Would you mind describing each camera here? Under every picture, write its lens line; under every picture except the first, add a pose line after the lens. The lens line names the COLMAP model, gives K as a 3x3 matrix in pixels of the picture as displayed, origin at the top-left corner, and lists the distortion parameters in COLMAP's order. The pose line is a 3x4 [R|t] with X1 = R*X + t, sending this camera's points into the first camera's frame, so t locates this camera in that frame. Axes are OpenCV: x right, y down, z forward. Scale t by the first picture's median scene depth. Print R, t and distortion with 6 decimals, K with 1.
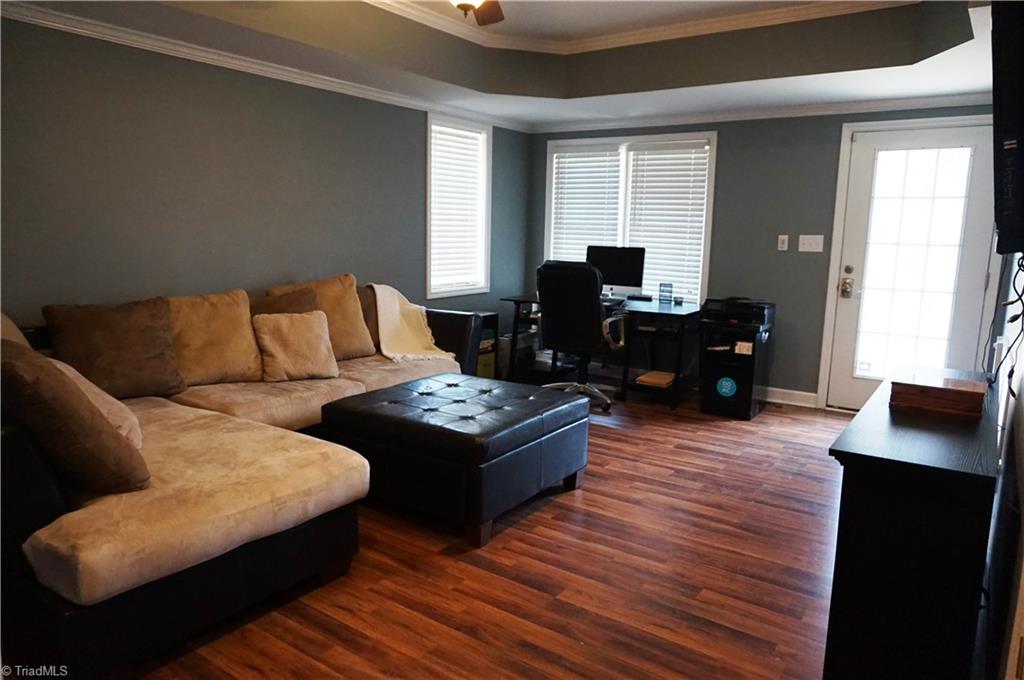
lens RADIAL K [[687.1, 0, 513.5], [0, 687.1, 339.6], [0, 0, 1]] dist [-0.026138, 0.004876]
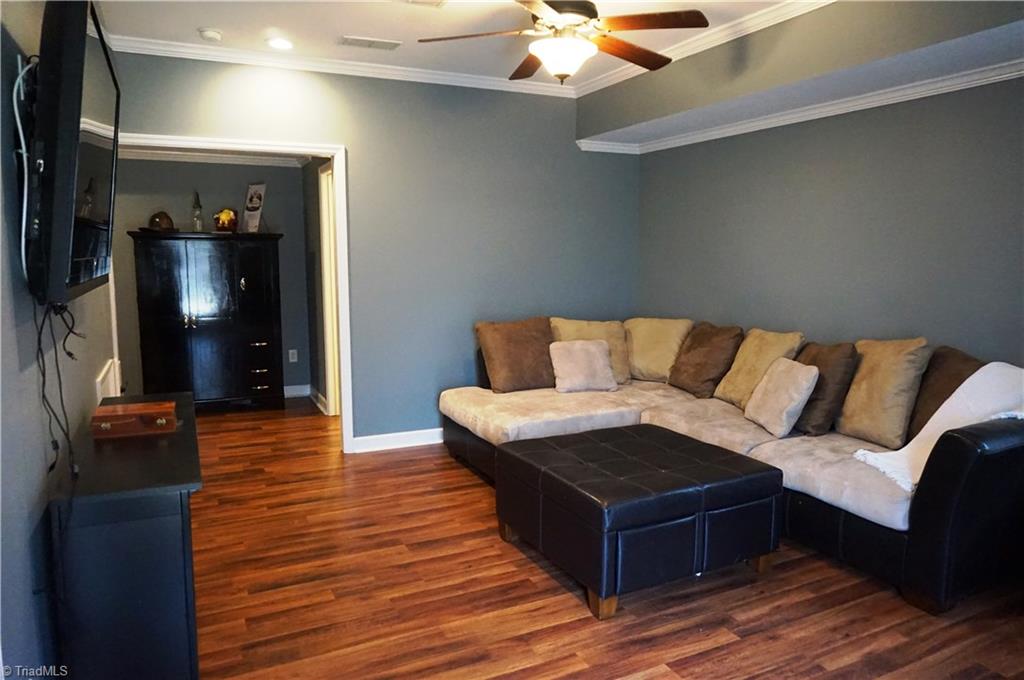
lens RADIAL K [[687.1, 0, 512.1], [0, 687.1, 340.0], [0, 0, 1]] dist [-0.026138, 0.004876]
pose [[-0.475991, 0.081500, -0.875665, 1.020240], [-0.163573, 0.970118, 0.179206, -0.262174], [0.864104, 0.228536, -0.448437, 1.574148]]
